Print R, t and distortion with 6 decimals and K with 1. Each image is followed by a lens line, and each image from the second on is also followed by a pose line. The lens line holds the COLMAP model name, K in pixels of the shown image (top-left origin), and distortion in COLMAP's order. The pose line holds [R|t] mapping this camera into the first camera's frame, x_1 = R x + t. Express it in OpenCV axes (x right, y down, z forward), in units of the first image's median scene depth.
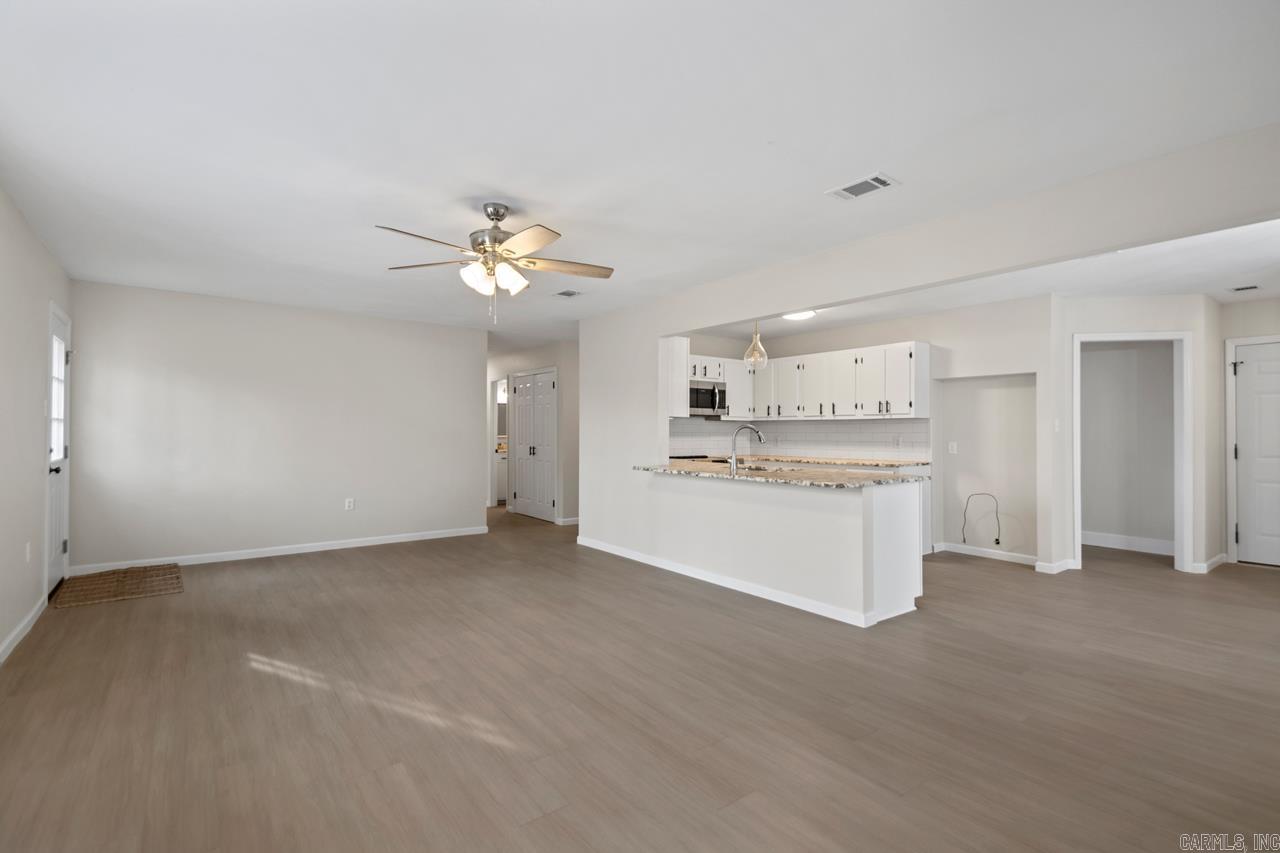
lens RADIAL K [[593.4, 0, 649.3], [0, 593.4, 424.9], [0, 0, 1]] dist [0.016073, -0.018018]
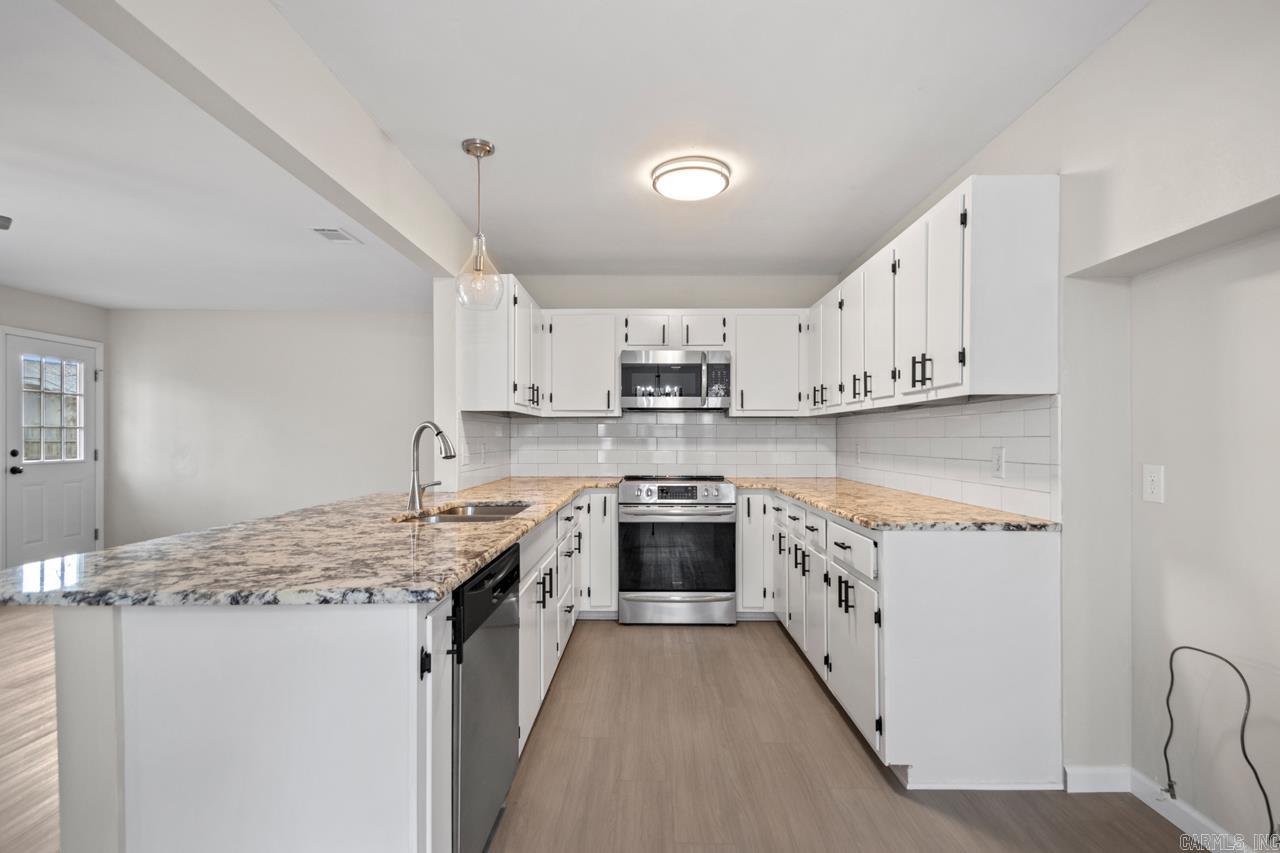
lens RADIAL K [[597.5, 0, 645.5], [0, 597.5, 438.7], [0, 0, 1]] dist [0.026320, -0.009935]
pose [[0.786779, -0.000766, -0.617234, 0.478236], [0.008344, 0.999921, 0.009395, 0.008848], [0.617178, -0.012542, 0.786724, 0.556314]]
